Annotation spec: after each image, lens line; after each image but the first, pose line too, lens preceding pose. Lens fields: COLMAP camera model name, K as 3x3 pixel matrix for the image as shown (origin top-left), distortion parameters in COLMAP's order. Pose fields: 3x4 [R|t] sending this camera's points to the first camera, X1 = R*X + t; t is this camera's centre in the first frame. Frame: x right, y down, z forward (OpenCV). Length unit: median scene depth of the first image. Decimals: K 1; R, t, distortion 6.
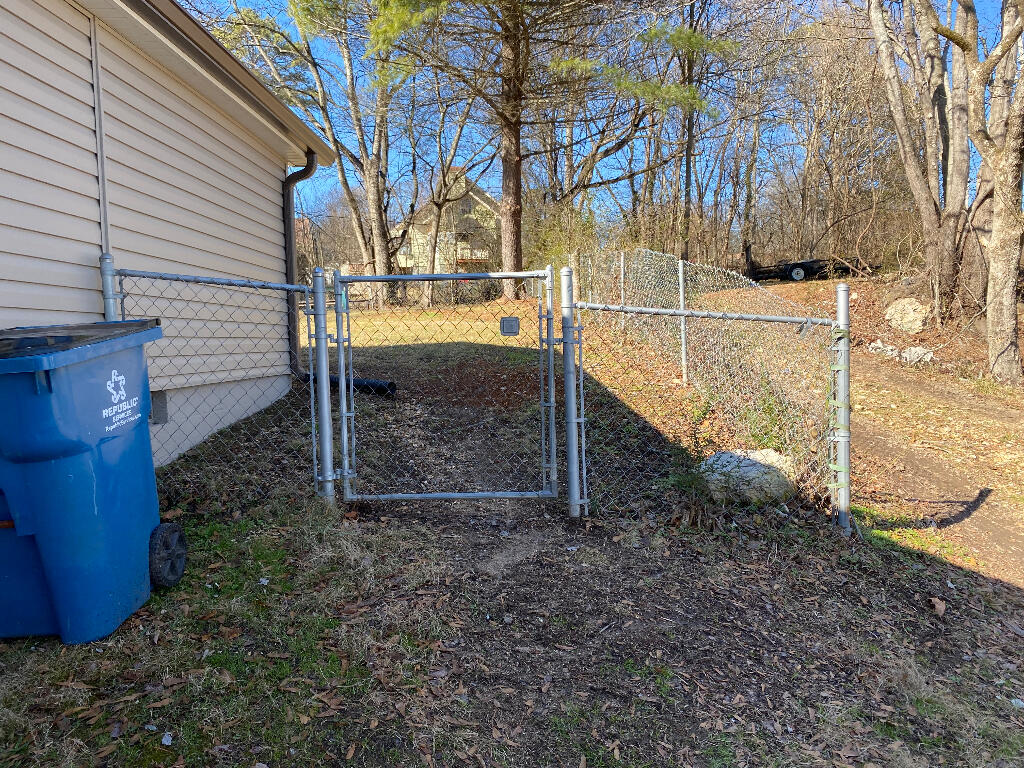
lens RADIAL K [[777.5, 0, 511.0], [0, 777.5, 384.6], [0, 0, 1]] dist [0.031400, -0.019815]
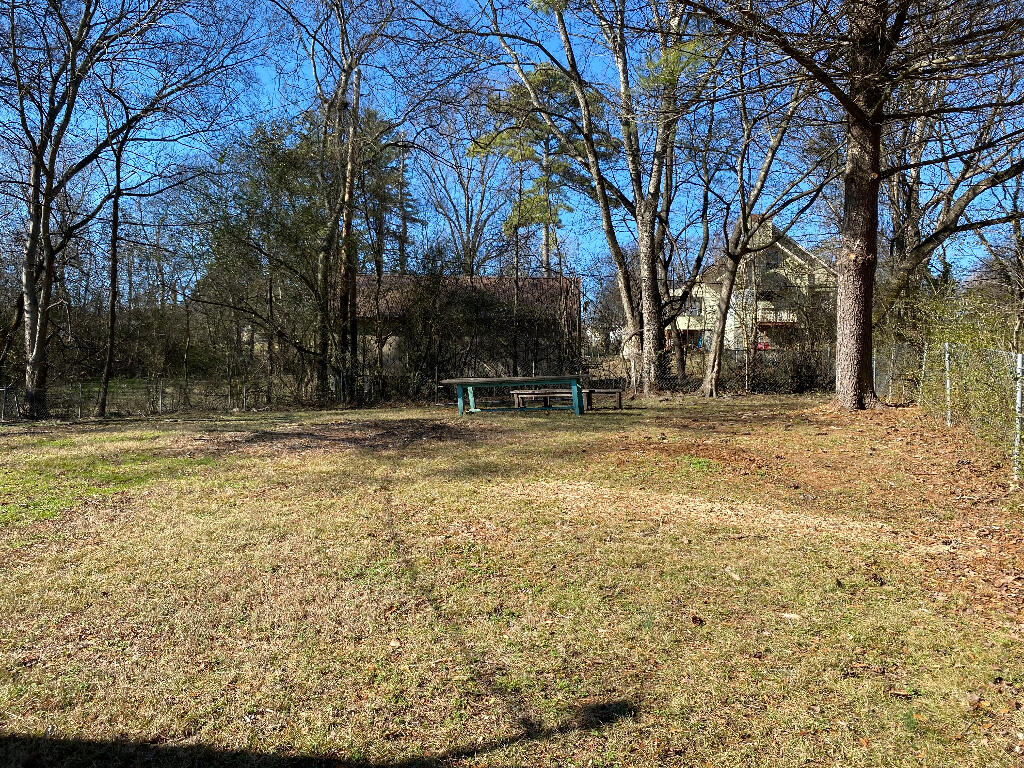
lens RADIAL K [[777.5, 0, 507.6], [0, 777.5, 384.0], [0, 0, 1]] dist [0.031400, -0.019815]
pose [[0.930010, 0.046160, -0.364623, -0.019361], [-0.071731, 0.995800, -0.056892, -0.057361], [0.360465, 0.079065, 0.929416, 0.261982]]
